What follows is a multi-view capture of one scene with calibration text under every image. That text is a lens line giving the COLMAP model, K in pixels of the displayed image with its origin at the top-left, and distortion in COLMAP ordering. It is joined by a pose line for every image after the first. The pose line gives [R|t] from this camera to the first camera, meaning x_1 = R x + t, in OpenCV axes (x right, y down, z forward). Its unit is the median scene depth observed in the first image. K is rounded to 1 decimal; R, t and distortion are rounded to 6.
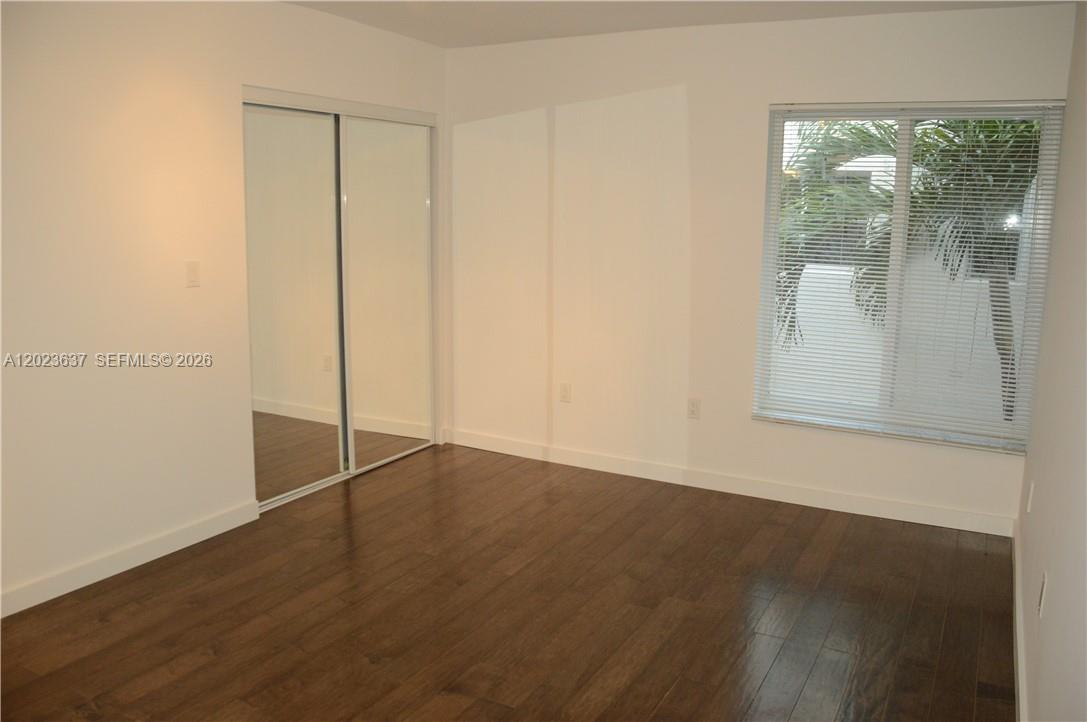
lens RADIAL K [[847.7, 0, 551.4], [0, 847.7, 357.4], [0, 0, 1]] dist [-0.143453, 0.080786]
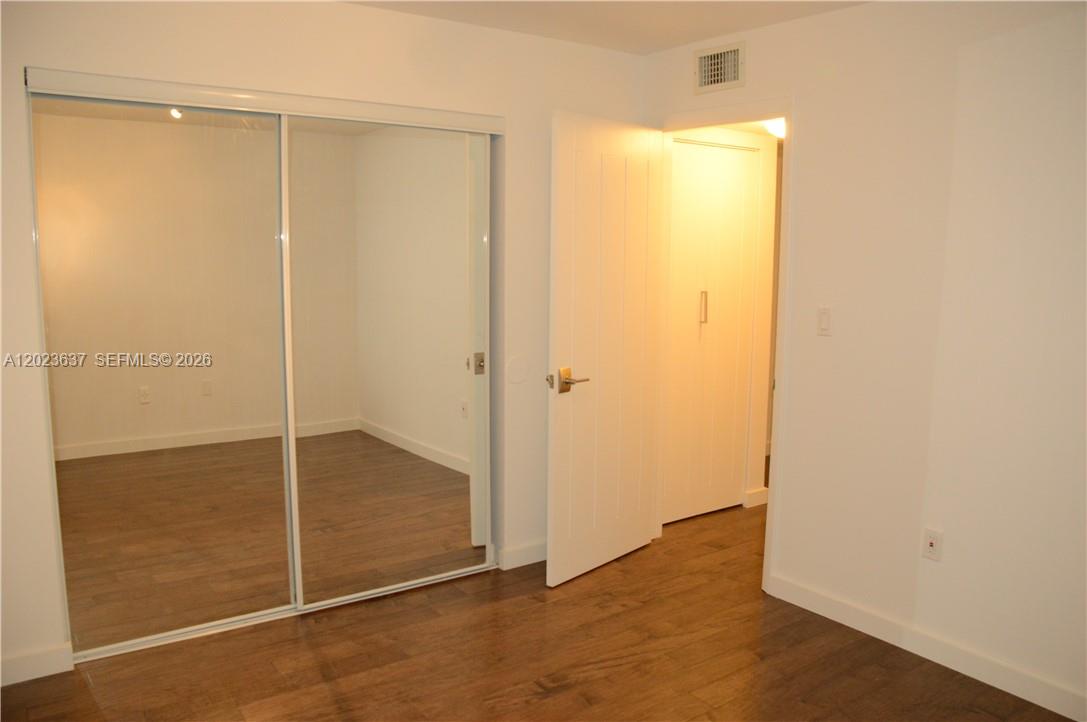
lens RADIAL K [[847.7, 0, 551.4], [0, 847.7, 357.4], [0, 0, 1]] dist [-0.143453, 0.080786]
pose [[0.905526, 0.066970, -0.418973, 0.237408], [-0.088416, 0.995571, -0.031958, -0.072716], [0.414977, 0.065983, 0.907436, 0.411957]]
